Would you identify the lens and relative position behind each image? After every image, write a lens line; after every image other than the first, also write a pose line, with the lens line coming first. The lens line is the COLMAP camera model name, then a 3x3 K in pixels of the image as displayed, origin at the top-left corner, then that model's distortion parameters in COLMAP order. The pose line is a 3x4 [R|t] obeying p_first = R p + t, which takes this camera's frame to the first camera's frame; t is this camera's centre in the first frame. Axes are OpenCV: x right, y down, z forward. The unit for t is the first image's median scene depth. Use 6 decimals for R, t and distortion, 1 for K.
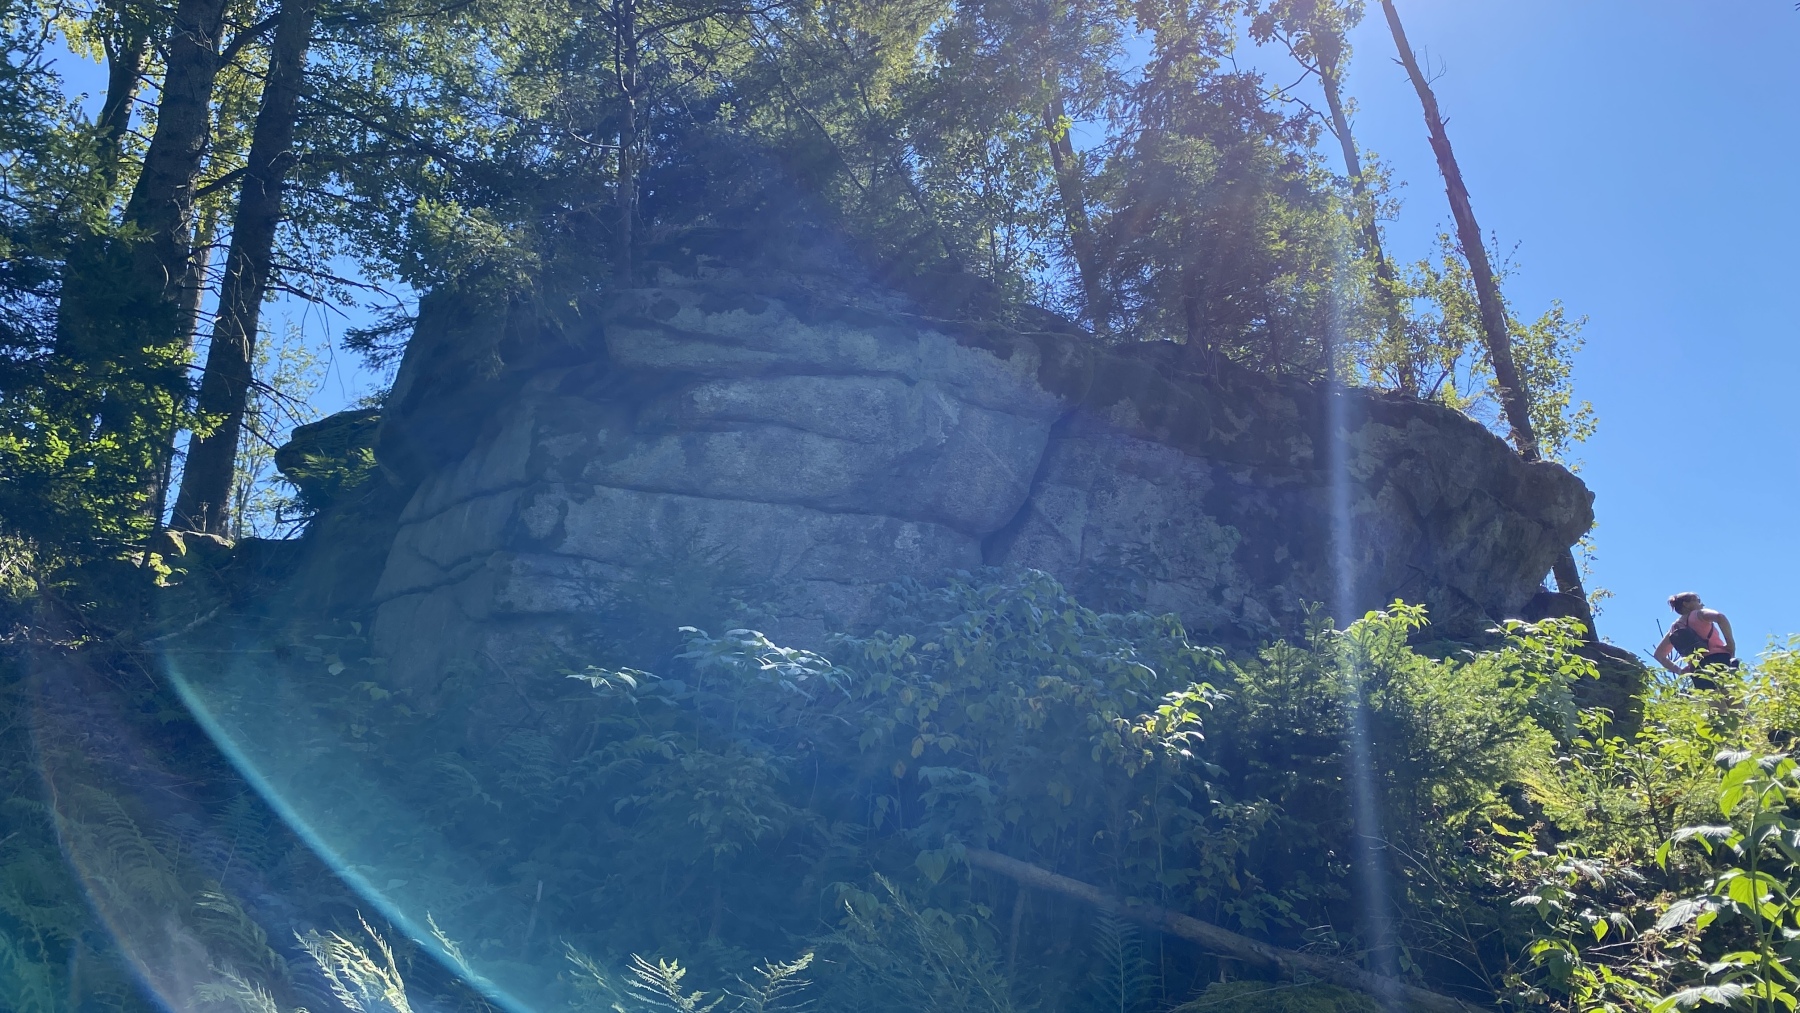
lens RADIAL K [[1314.9, 0, 856.0], [0, 1314.9, 504.1], [0, 0, 1]] dist [0.136957, -0.232951]
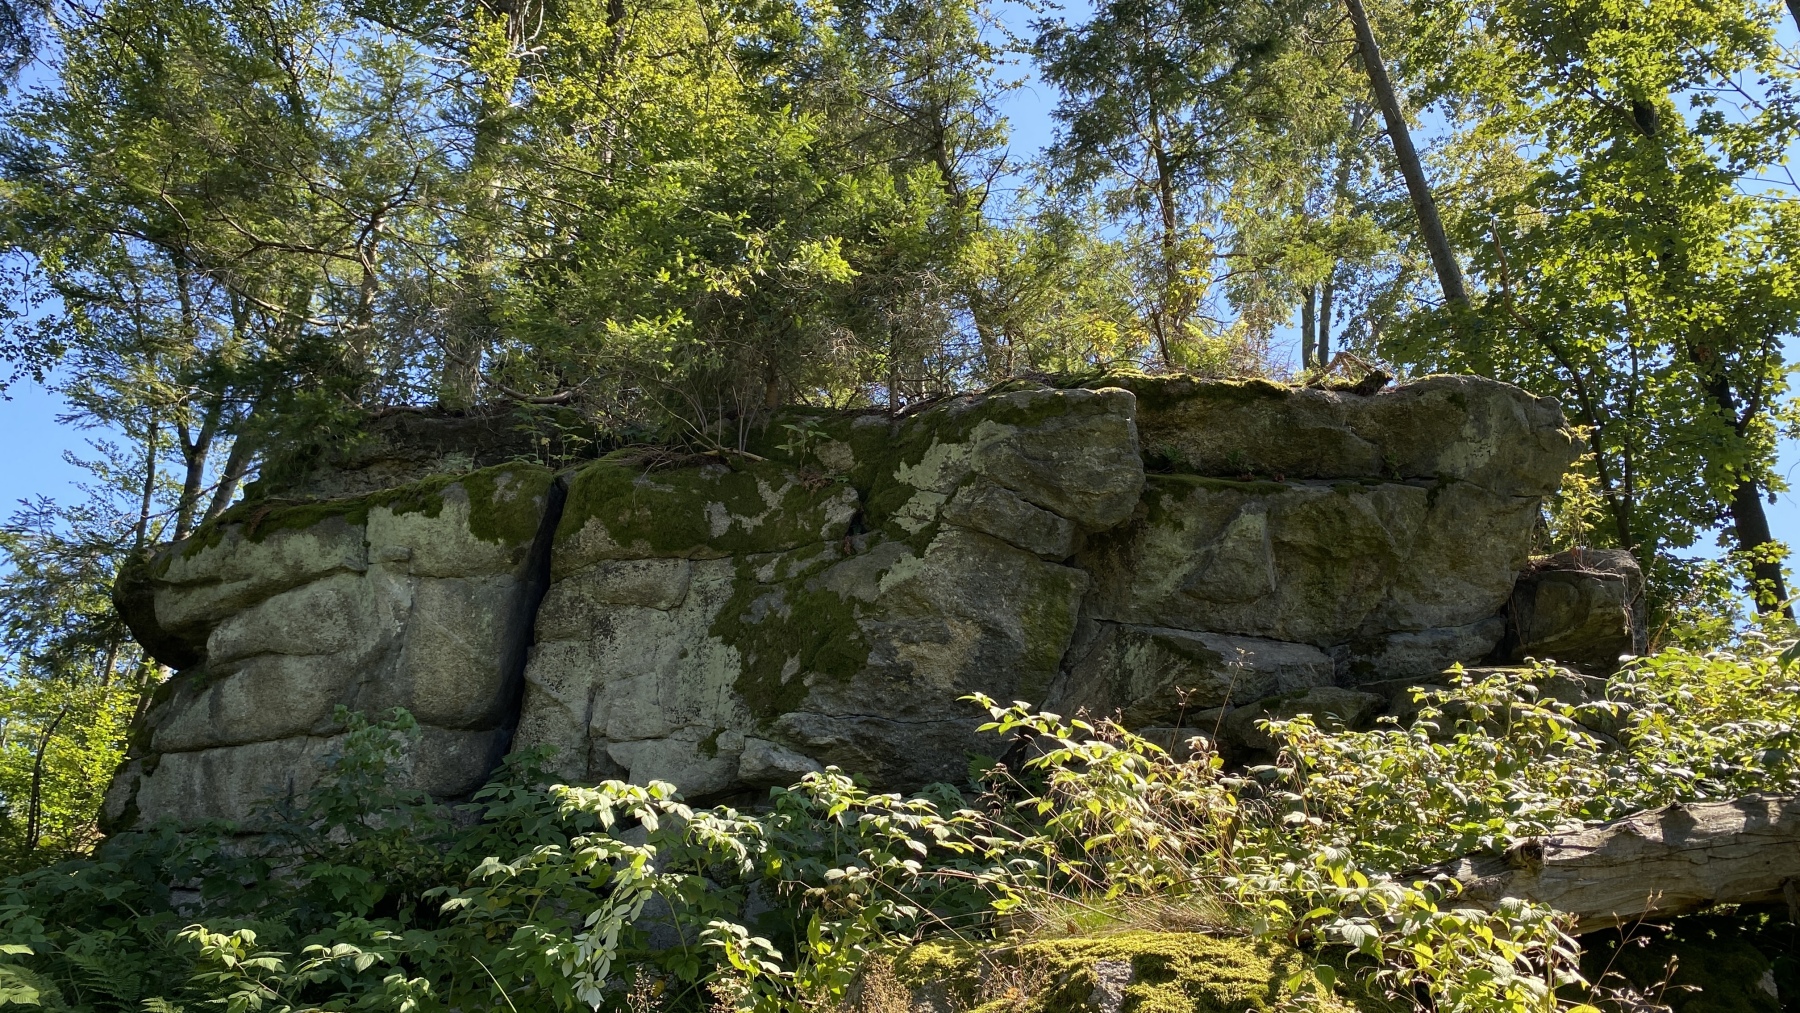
lens RADIAL K [[1314.9, 0, 856.0], [0, 1314.9, 504.1], [0, 0, 1]] dist [0.136957, -0.232951]
pose [[0.802973, -0.267511, -0.532609, 0.776087], [0.226609, 0.963533, -0.142308, 0.063096], [0.551255, -0.006425, 0.834312, 0.438101]]
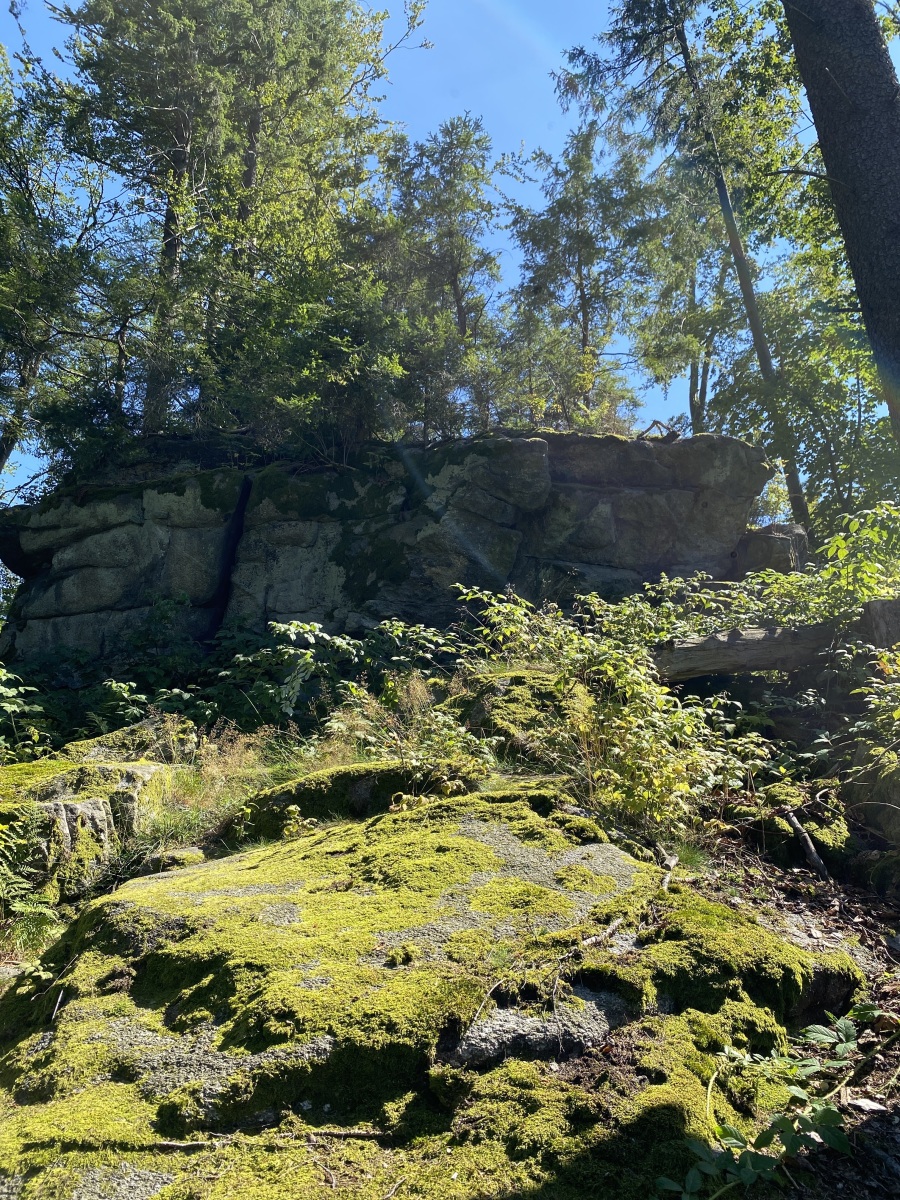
lens RADIAL K [[917.3, 0, 463.3], [0, 917.3, 599.9], [0, 0, 1]] dist [0.032185, -0.037977]
pose [[0.843311, -0.187325, -0.503722, 0.928385], [0.213847, 0.976853, -0.005258, 0.090484], [0.493048, -0.103285, 0.863850, 0.194508]]
